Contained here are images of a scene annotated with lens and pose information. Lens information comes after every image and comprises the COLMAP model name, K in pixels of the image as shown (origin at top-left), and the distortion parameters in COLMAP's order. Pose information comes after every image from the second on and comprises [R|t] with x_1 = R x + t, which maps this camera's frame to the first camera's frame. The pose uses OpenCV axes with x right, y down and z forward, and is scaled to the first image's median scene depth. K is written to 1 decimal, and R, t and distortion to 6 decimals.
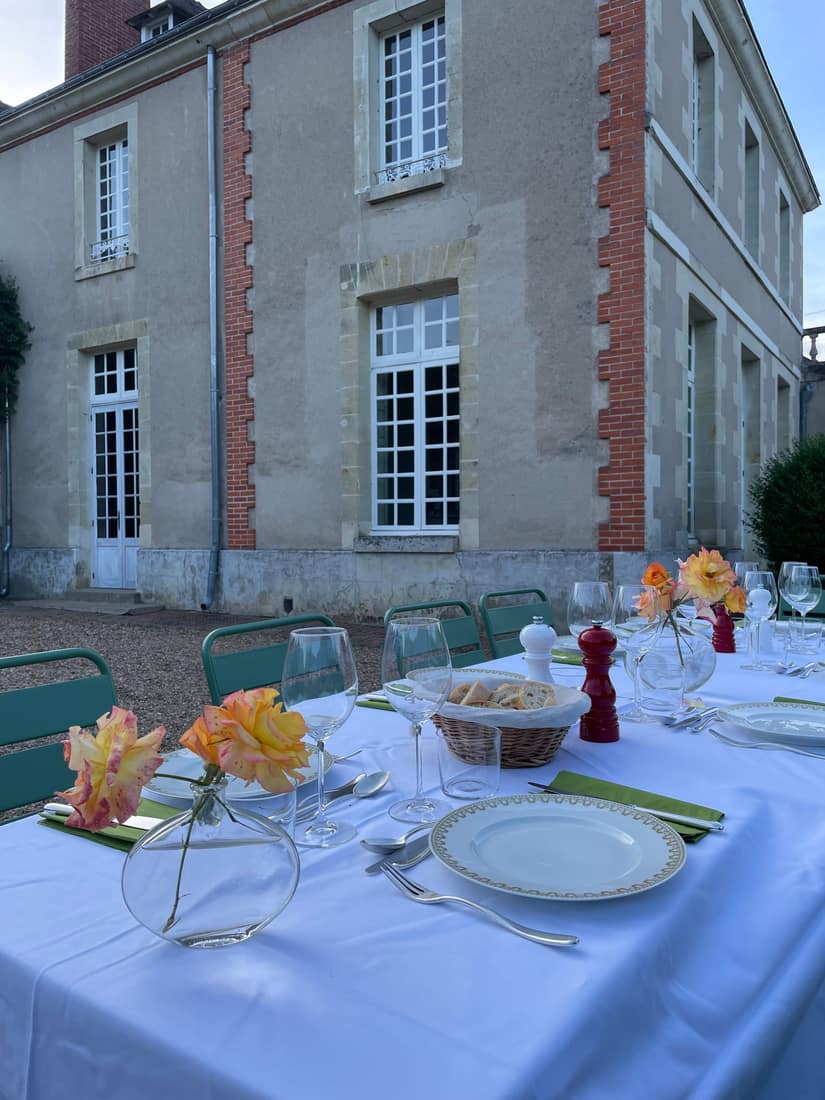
lens RADIAL K [[837.8, 0, 414.3], [0, 837.8, 553.1], [0, 0, 1]] dist [0.070978, -0.098081]
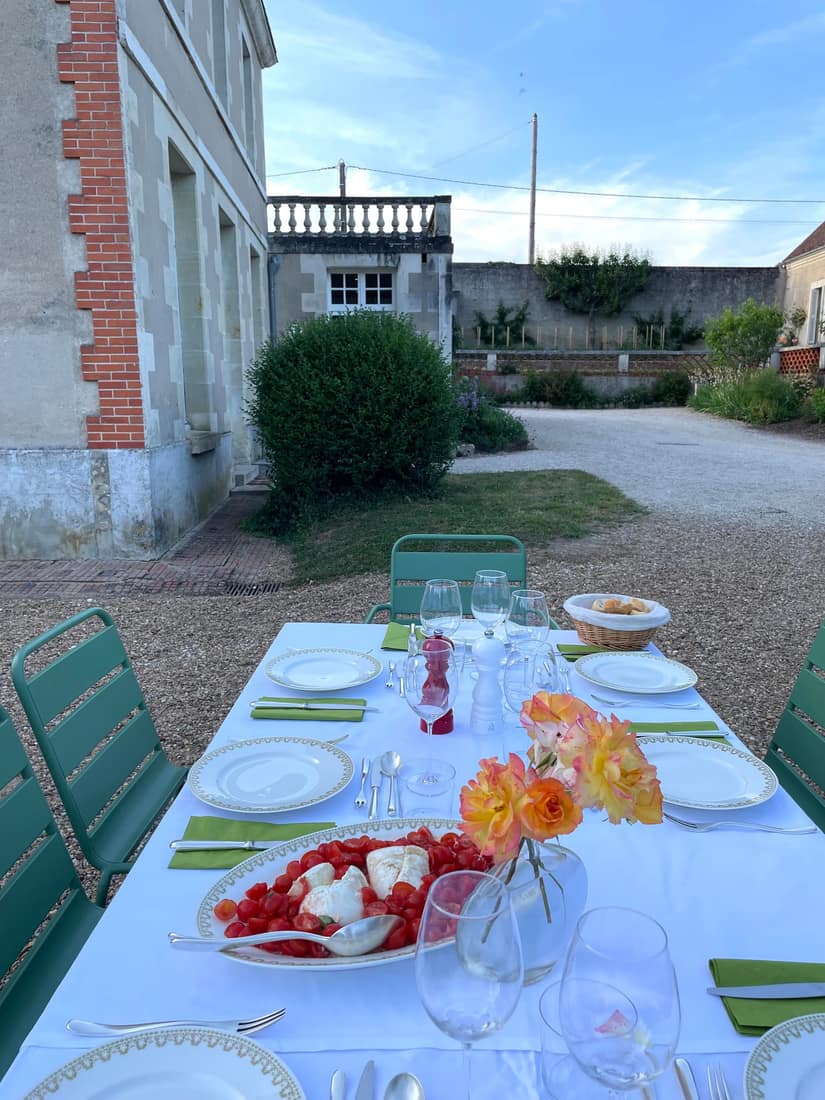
lens RADIAL K [[837.8, 0, 415.7], [0, 837.8, 549.6], [0, 0, 1]] dist [0.070978, -0.098081]
pose [[0.813333, -0.103147, 0.572582, -0.005966], [0.011046, 0.986719, 0.162061, -0.032533], [-0.581694, -0.125485, 0.803670, 0.114418]]
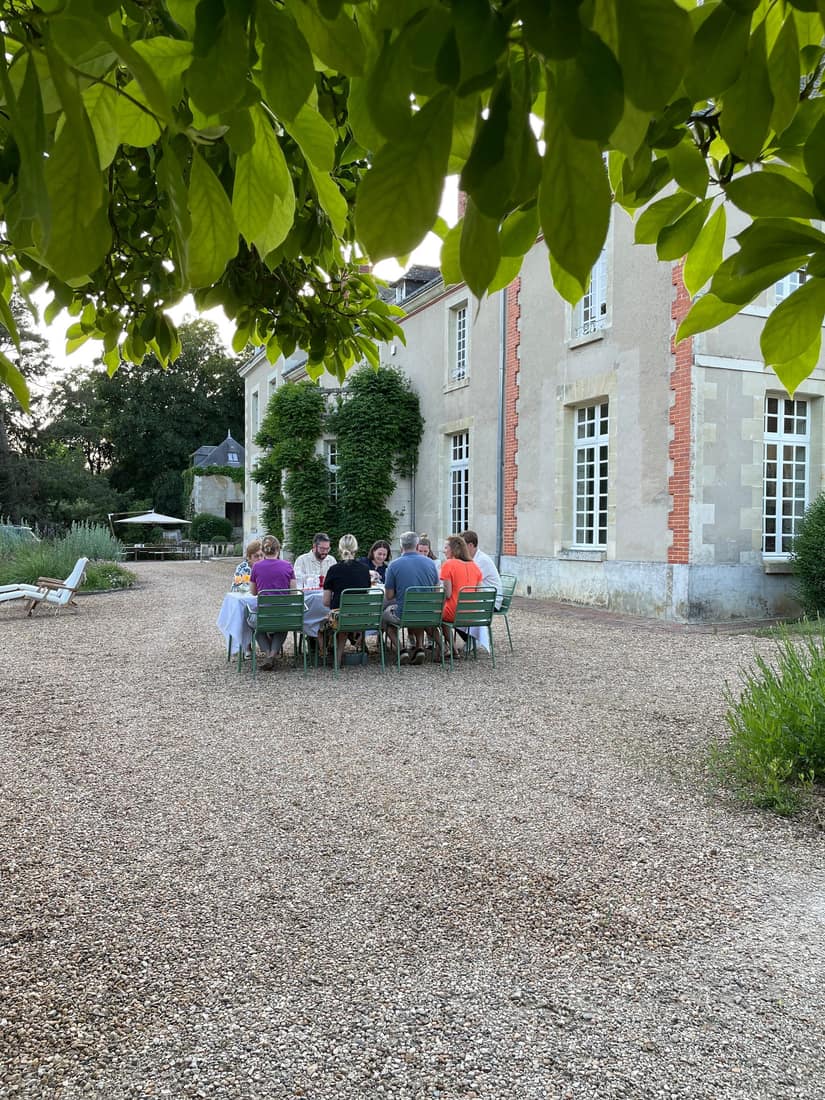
lens RADIAL K [[837.8, 0, 408.8], [0, 837.8, 550.5], [0, 0, 1]] dist [0.070978, -0.098081]
pose [[0.834023, 0.018850, -0.551408, 0.636985], [-0.017035, 0.999819, 0.008413, -0.029168], [0.551467, 0.002377, 0.834193, -0.584004]]
